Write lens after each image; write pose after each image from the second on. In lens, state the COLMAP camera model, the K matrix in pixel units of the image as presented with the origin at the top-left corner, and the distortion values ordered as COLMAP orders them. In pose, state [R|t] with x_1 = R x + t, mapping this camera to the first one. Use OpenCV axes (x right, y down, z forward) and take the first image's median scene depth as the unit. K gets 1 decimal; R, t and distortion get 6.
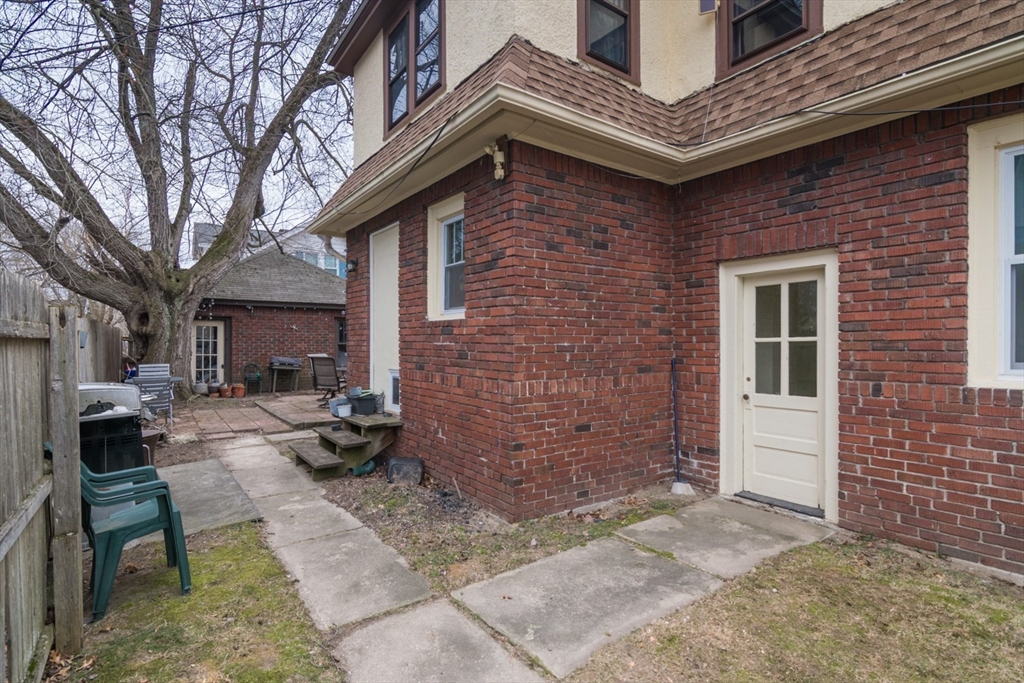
lens RADIAL K [[512.1, 0, 511.7], [0, 512.1, 342.7], [0, 0, 1]] dist [-0.003111, -0.006098]
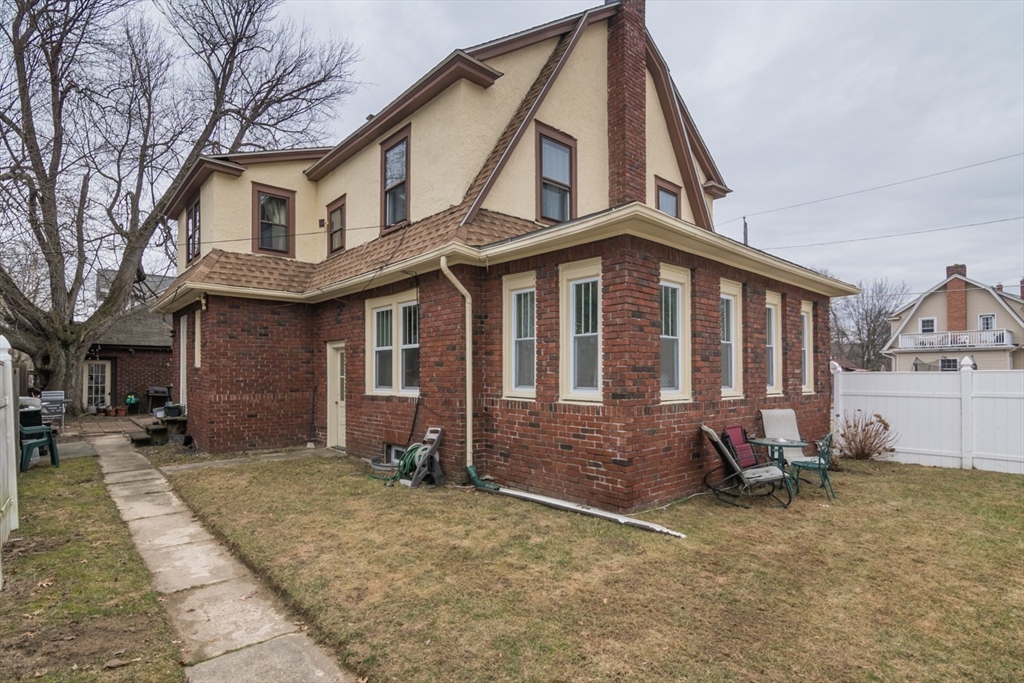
lens RADIAL K [[512.1, 0, 504.8], [0, 512.1, 368.4], [0, 0, 1]] dist [-0.003111, -0.006098]
pose [[0.994508, 0.002150, 0.104643, 0.401180], [-0.000894, 0.999927, -0.012044, -0.006872], [-0.104661, 0.011884, 0.994437, -0.541846]]
